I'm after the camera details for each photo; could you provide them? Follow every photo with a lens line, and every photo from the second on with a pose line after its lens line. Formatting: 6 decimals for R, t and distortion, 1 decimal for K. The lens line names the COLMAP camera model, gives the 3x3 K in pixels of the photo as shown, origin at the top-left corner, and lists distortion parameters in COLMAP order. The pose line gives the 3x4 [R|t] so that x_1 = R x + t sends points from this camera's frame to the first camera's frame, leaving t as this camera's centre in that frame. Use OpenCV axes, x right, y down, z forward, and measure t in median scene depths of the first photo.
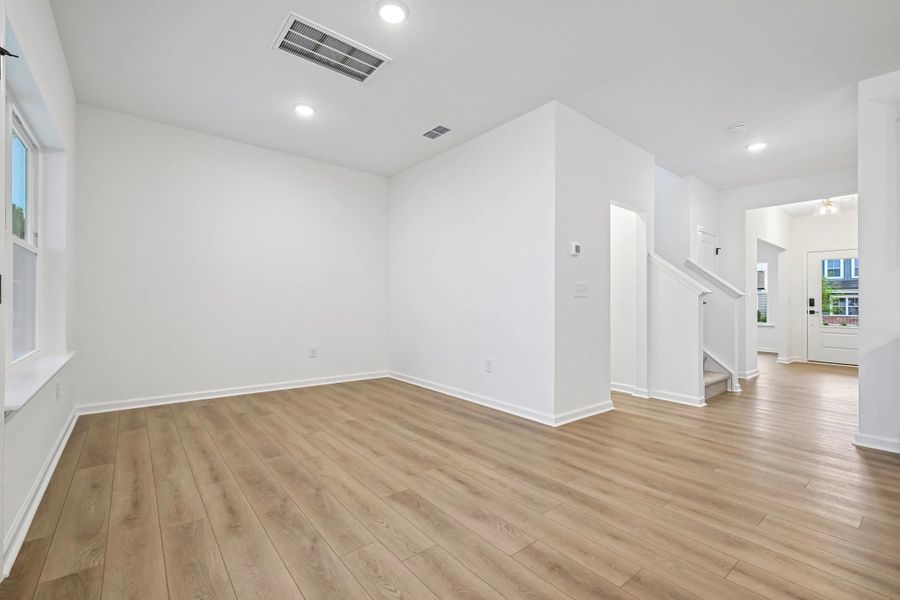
lens RADIAL K [[391.0, 0, 450.0], [0, 391.0, 300.0], [0, 0, 1]] dist [0.000303, 0.000029]
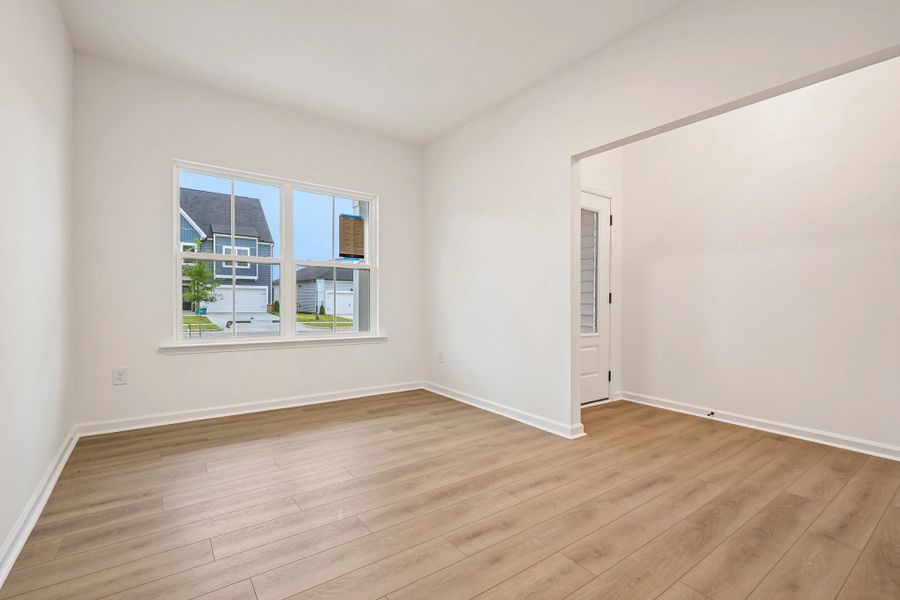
lens RADIAL K [[407.4, 0, 447.5], [0, 407.4, 301.7], [0, 0, 1]] dist [-0.001437, -0.000088]
pose [[0.046617, -0.018284, 0.998745, 0.464140], [-0.020006, 0.999615, 0.019234, 0.016667], [-0.998712, -0.020878, 0.046233, 1.208497]]
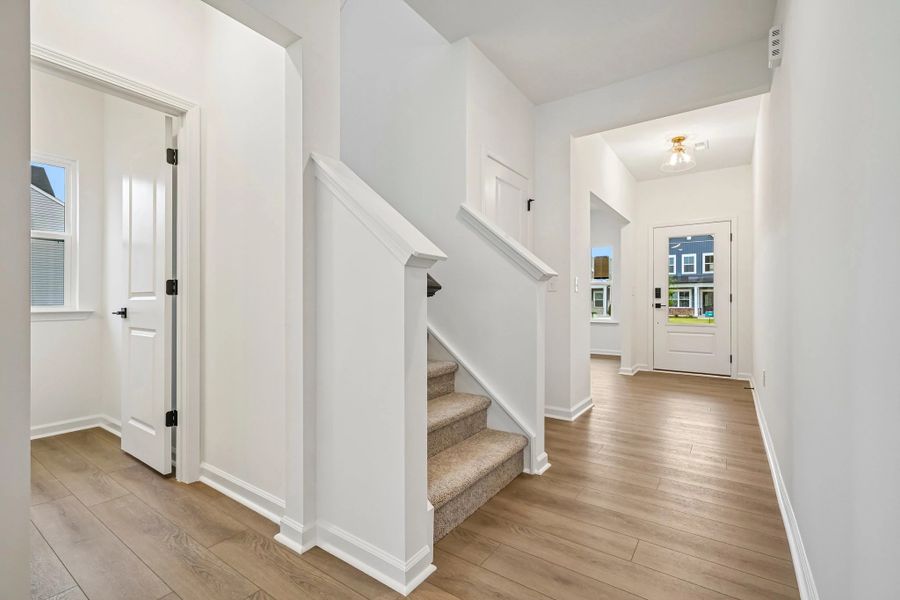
lens RADIAL K [[397.8, 0, 450.0], [0, 397.8, 300.0], [0, 0, 1]] dist [0.001538, 0.000126]
pose [[0.961938, -0.008569, 0.273133, 0.352551], [0.005667, 0.999919, 0.011413, 0.009408], [-0.273208, -0.009430, 0.961909, 0.397965]]
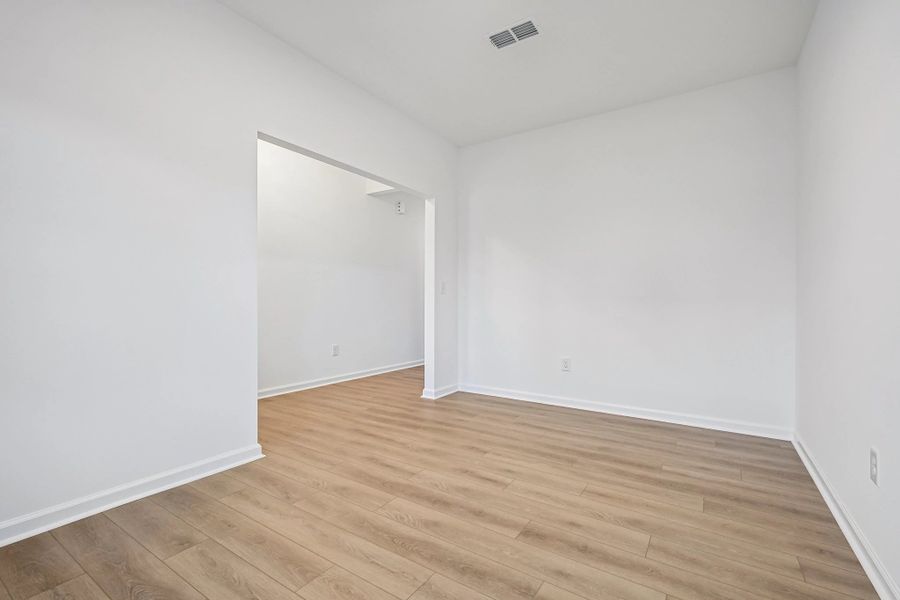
lens RADIAL K [[391.0, 0, 450.0], [0, 391.0, 300.0], [0, 0, 1]] dist [0.000303, 0.000029]
pose [[-0.953014, -0.018222, -0.302378, 0.858840], [-0.012876, 0.999724, -0.019664, 0.027367], [0.302653, -0.014846, -0.952985, 1.505472]]
